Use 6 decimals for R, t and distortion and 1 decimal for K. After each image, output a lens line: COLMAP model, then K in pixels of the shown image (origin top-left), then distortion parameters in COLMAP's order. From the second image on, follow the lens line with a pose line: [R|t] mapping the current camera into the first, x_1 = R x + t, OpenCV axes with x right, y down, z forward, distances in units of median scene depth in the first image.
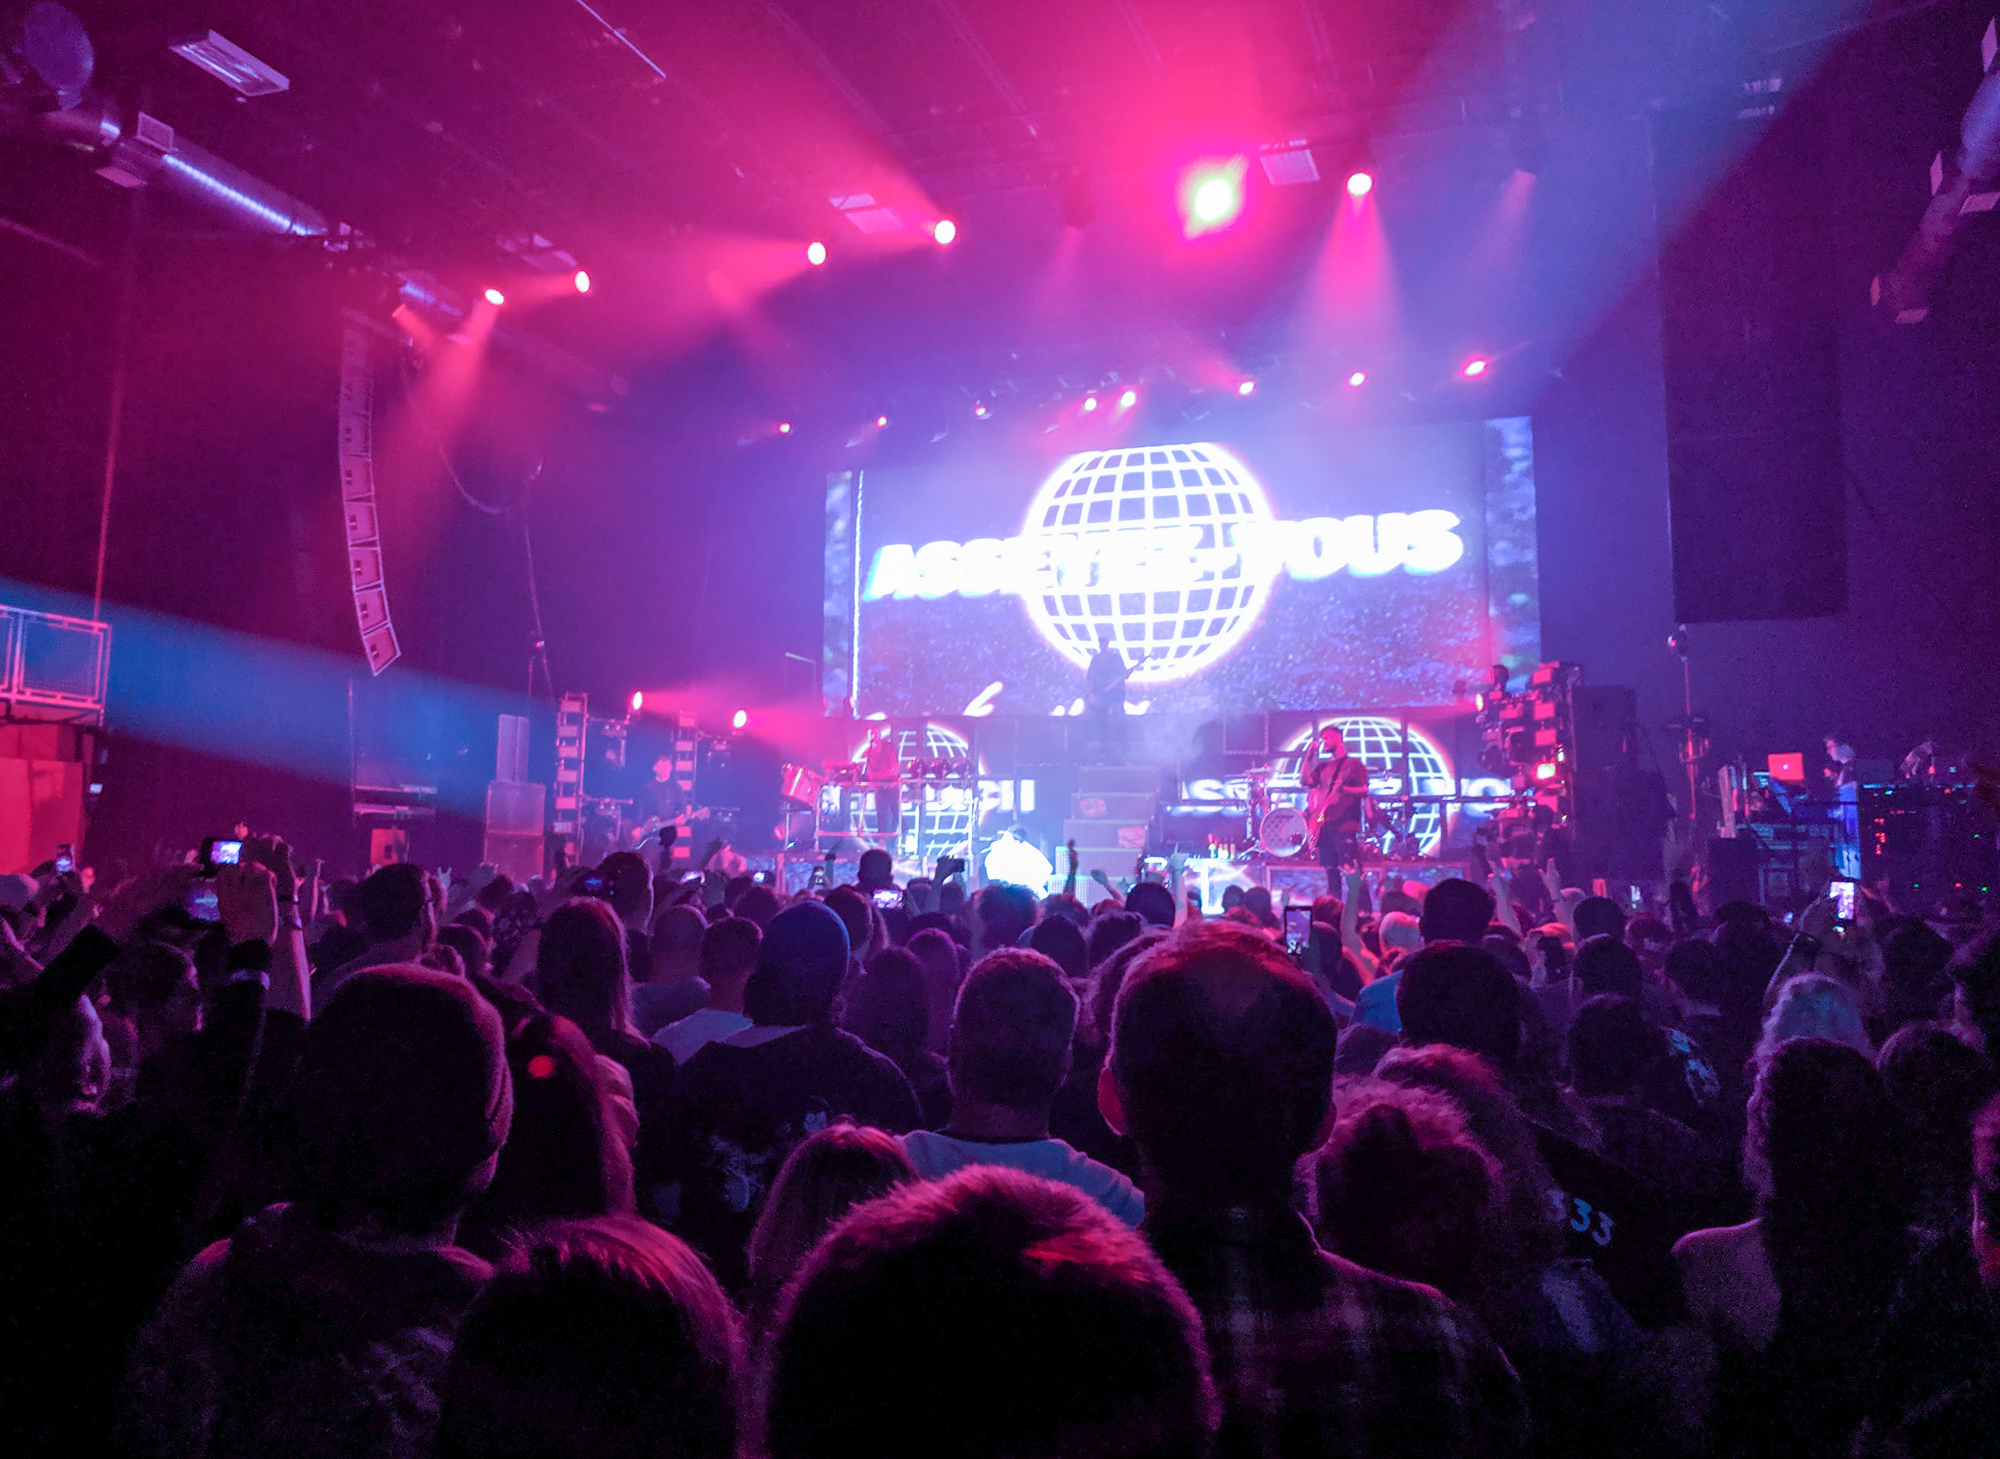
lens RADIAL K [[1684.8, 0, 924.0], [0, 1684.8, 634.8], [0, 0, 1]] dist [0.014577, 0.002388]
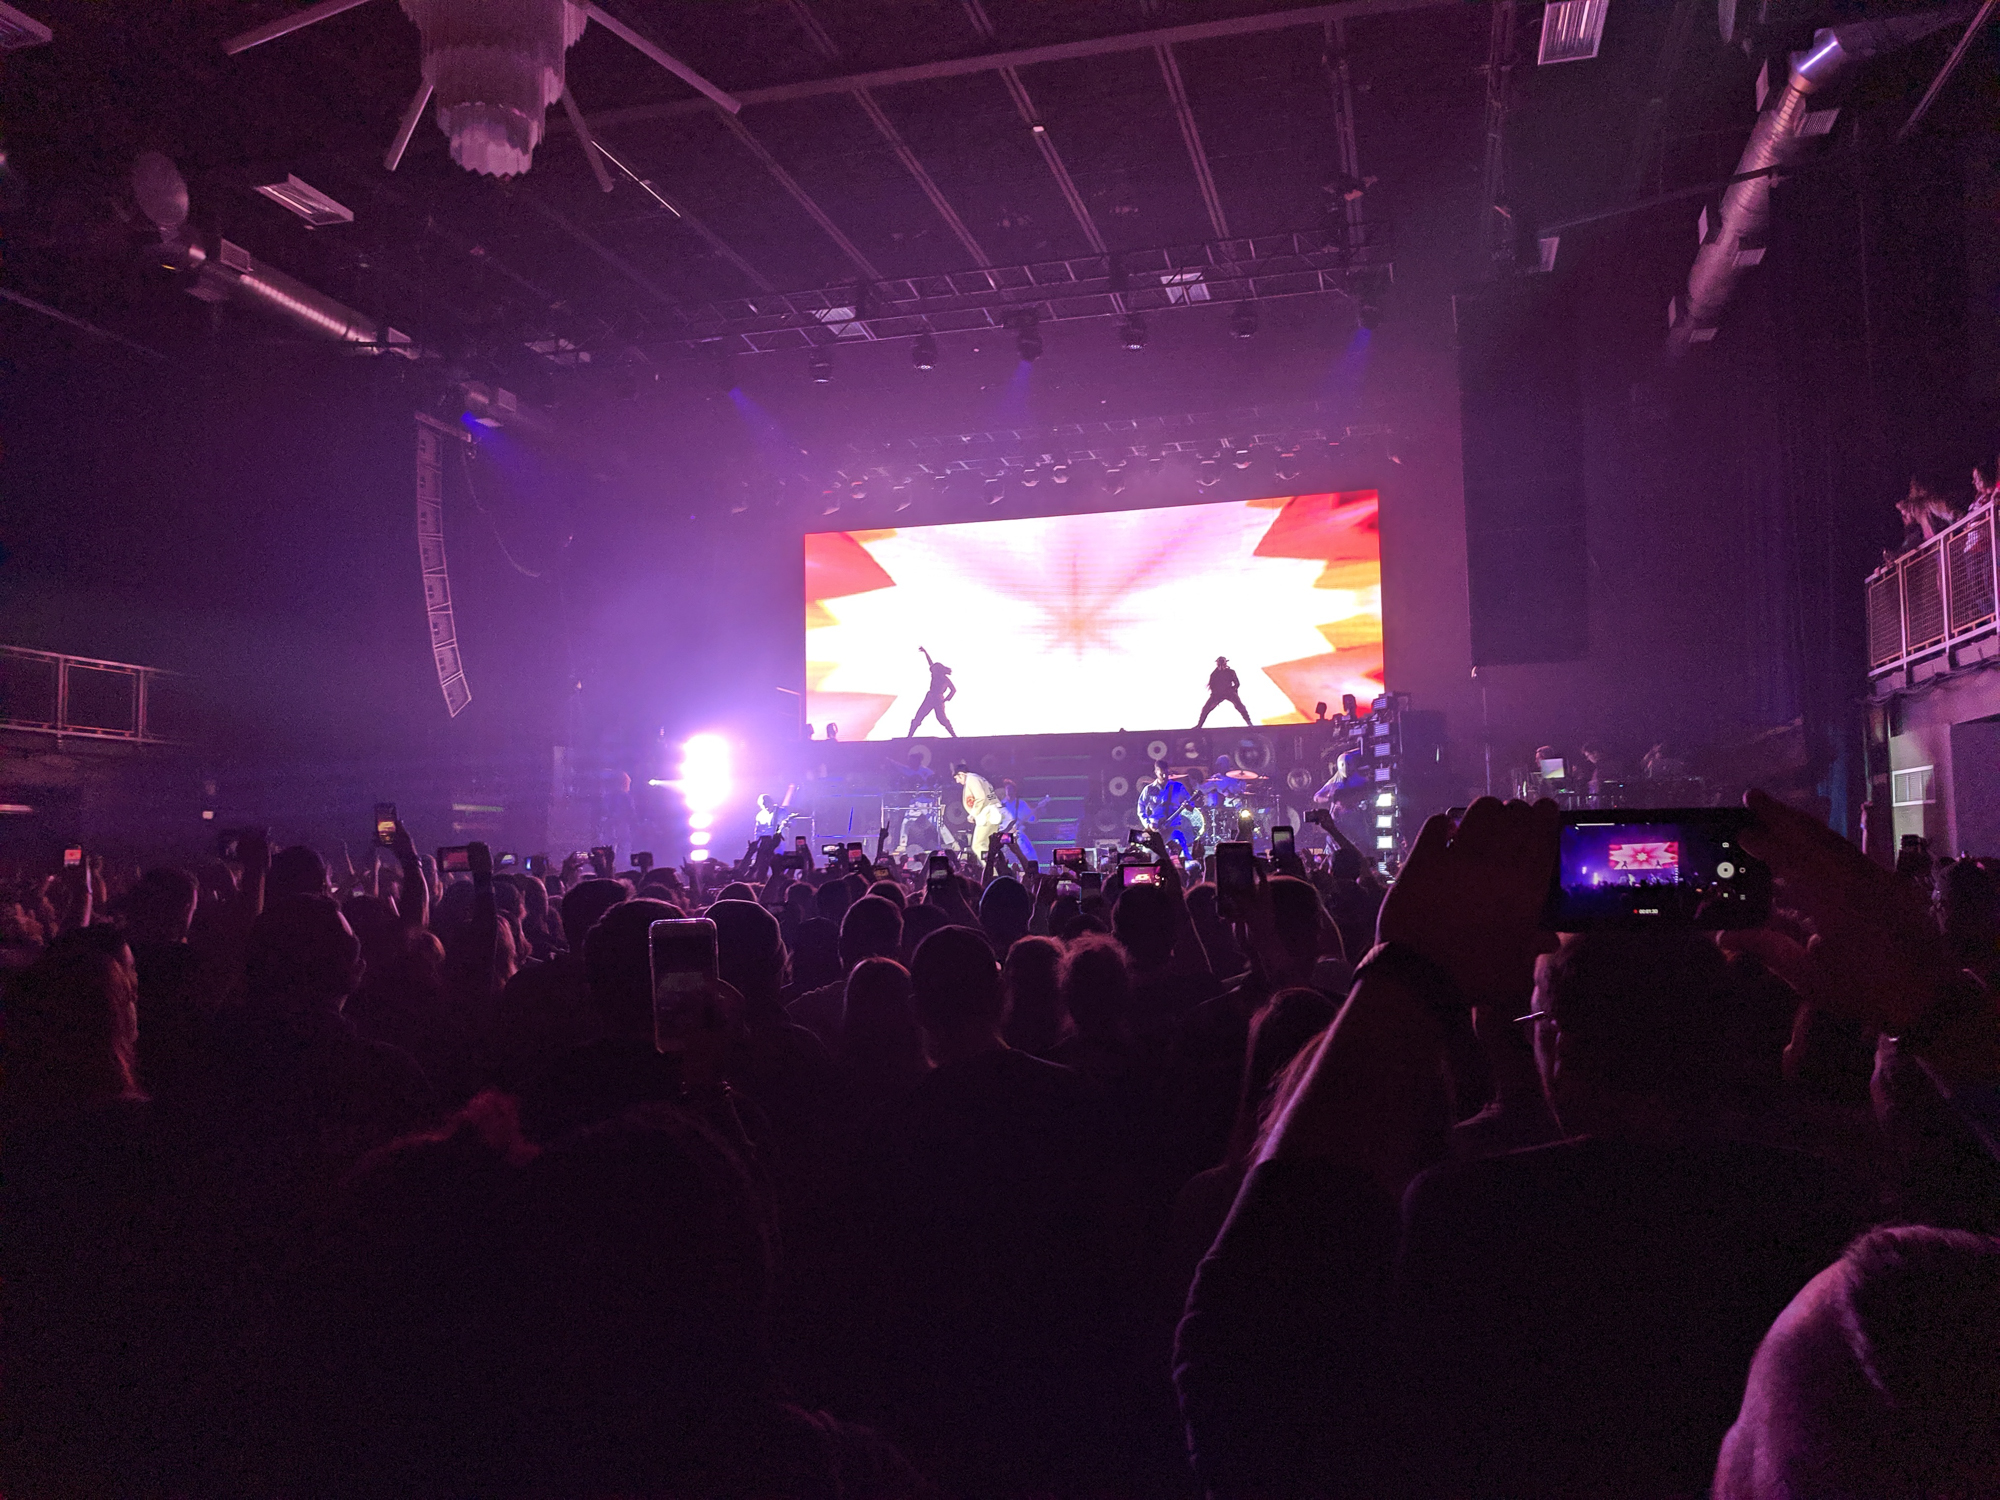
lens RADIAL K [[1510.4, 0, 1000.0], [0, 1510.4, 750.0], [0, 0, 1]] dist [-0.012846, 0.043689]
pose [[0.994425, -0.019872, 0.103561, -0.044070], [0.013091, 0.997750, 0.065756, -0.018008], [-0.104634, -0.064033, 0.992447, -0.119332]]
